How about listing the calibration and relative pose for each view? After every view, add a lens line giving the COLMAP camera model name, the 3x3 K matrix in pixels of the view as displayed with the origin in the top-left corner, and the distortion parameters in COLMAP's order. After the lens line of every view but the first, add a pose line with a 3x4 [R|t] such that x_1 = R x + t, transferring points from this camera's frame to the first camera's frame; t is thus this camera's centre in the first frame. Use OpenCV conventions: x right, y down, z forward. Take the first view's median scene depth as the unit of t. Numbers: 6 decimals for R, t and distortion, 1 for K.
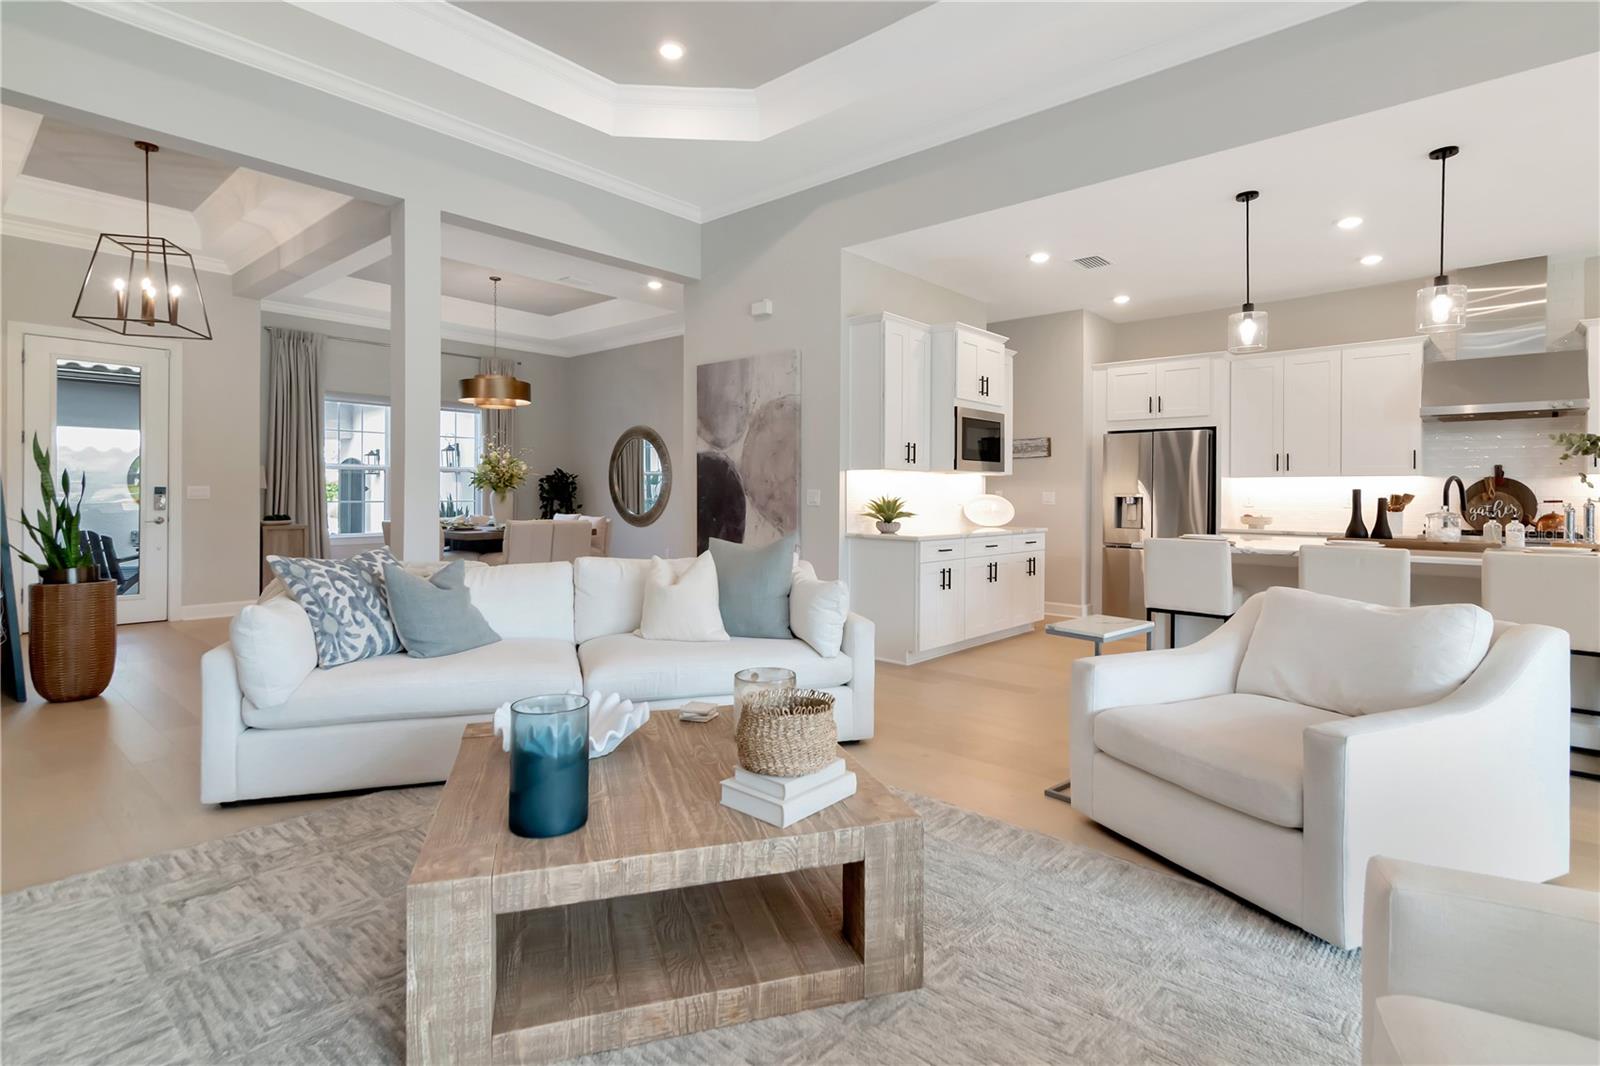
lens RADIAL K [[785.2, 0, 803.4], [0, 785.2, 491.9], [0, 0, 1]] dist [0.026160, -0.006423]
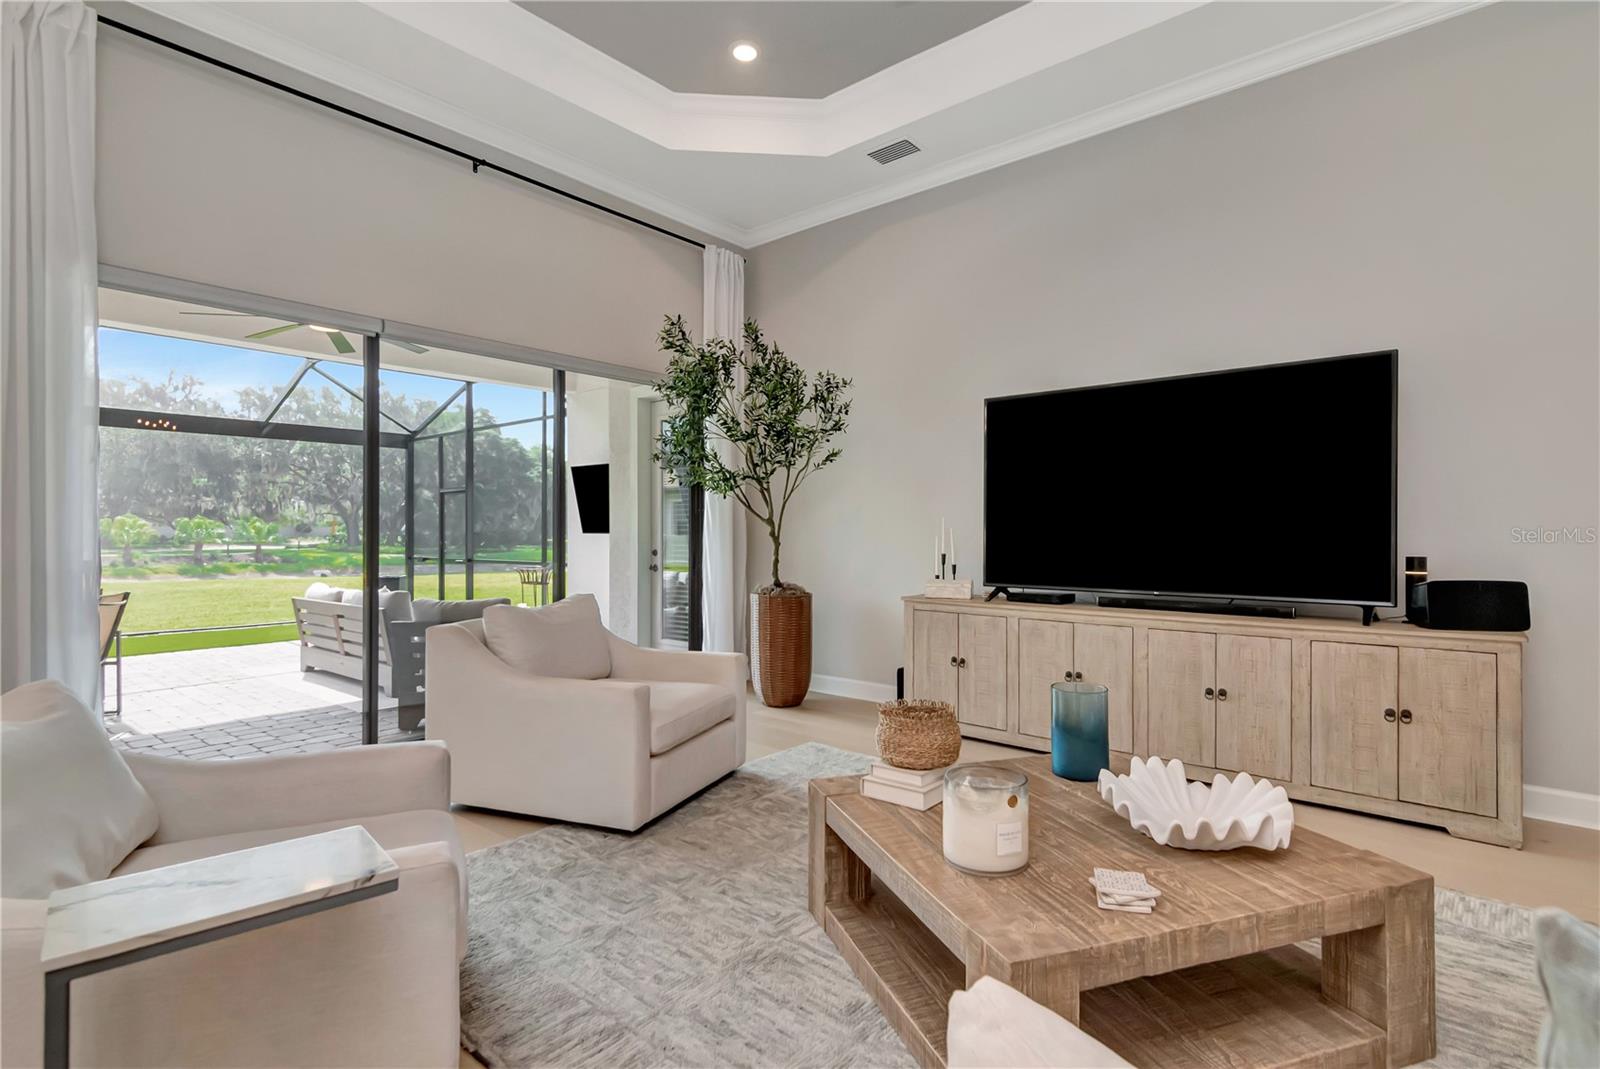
lens RADIAL K [[775.1, 0, 805.4], [0, 775.1, 534.5], [0, 0, 1]] dist [0.032413, 0.000107]
pose [[-0.999864, -0.004390, -0.015904, 0.068245], [-0.004517, 0.999958, 0.007963, -0.000860], [0.015869, 0.008033, -0.999842, 0.848750]]
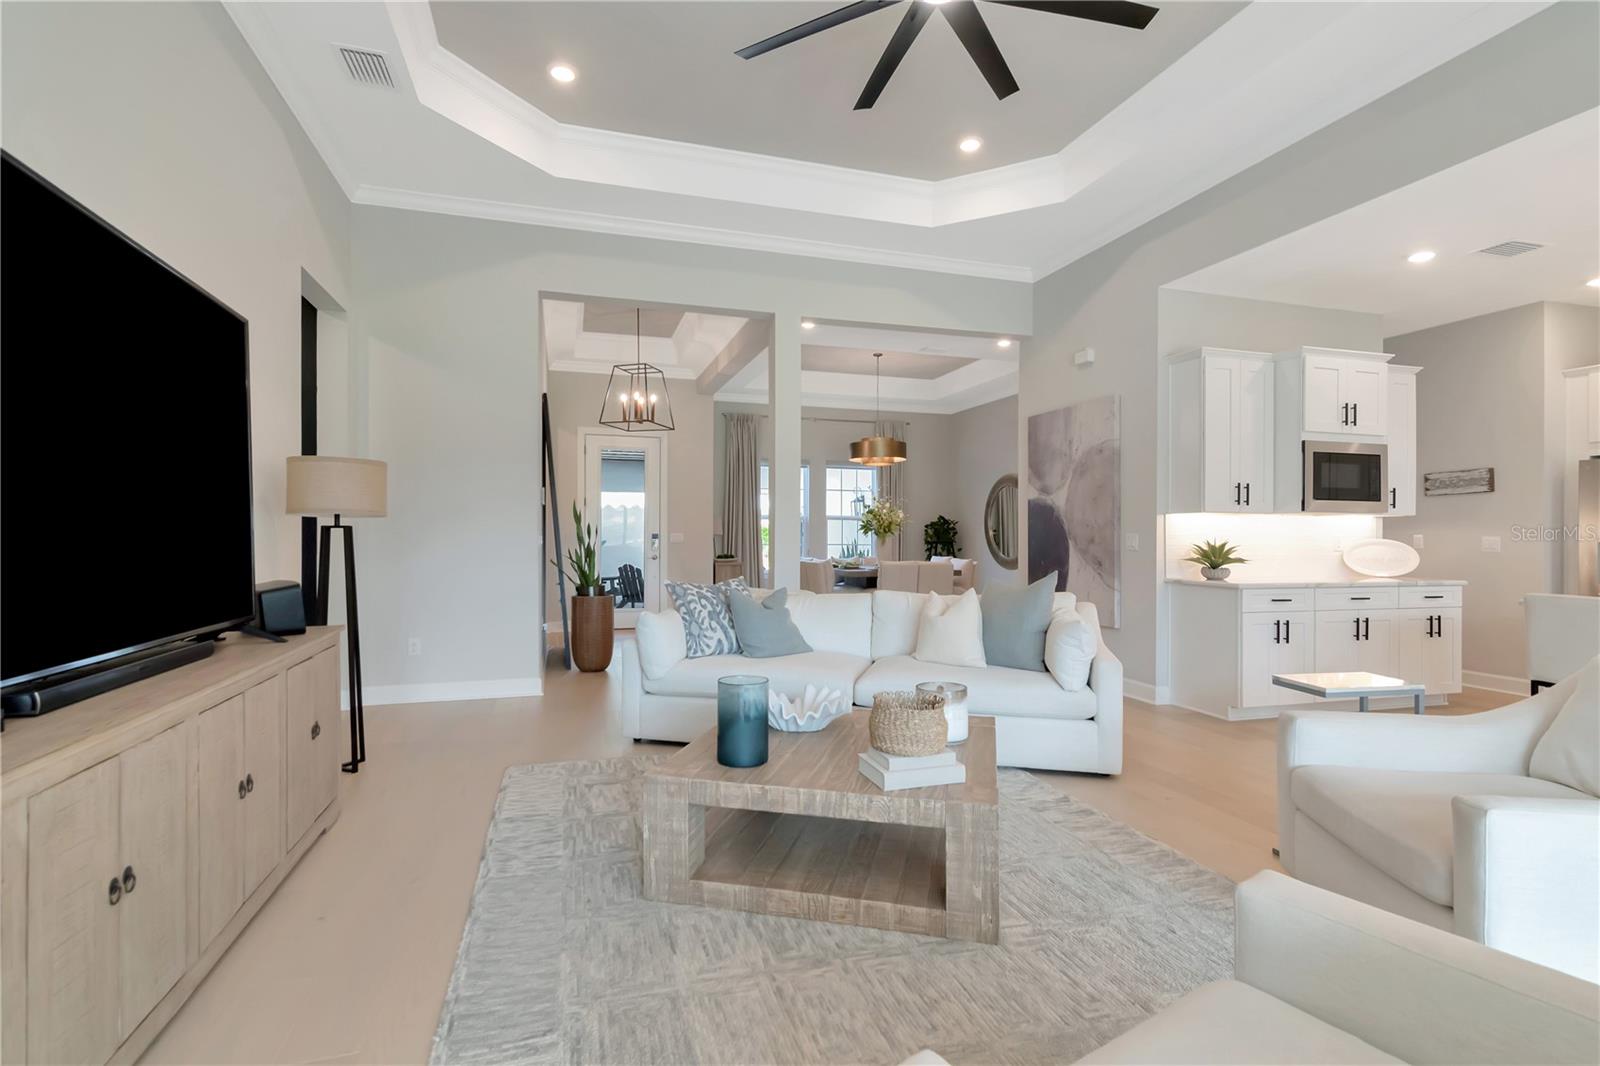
lens RADIAL K [[775.1, 0, 805.4], [0, 775.1, 533.0], [0, 0, 1]] dist [0.032413, 0.000107]
pose [[0.854863, -0.004190, -0.518837, 0.194783], [0.001766, 0.999985, -0.005166, 0.000280], [0.518851, 0.003500, 0.854858, -0.066785]]
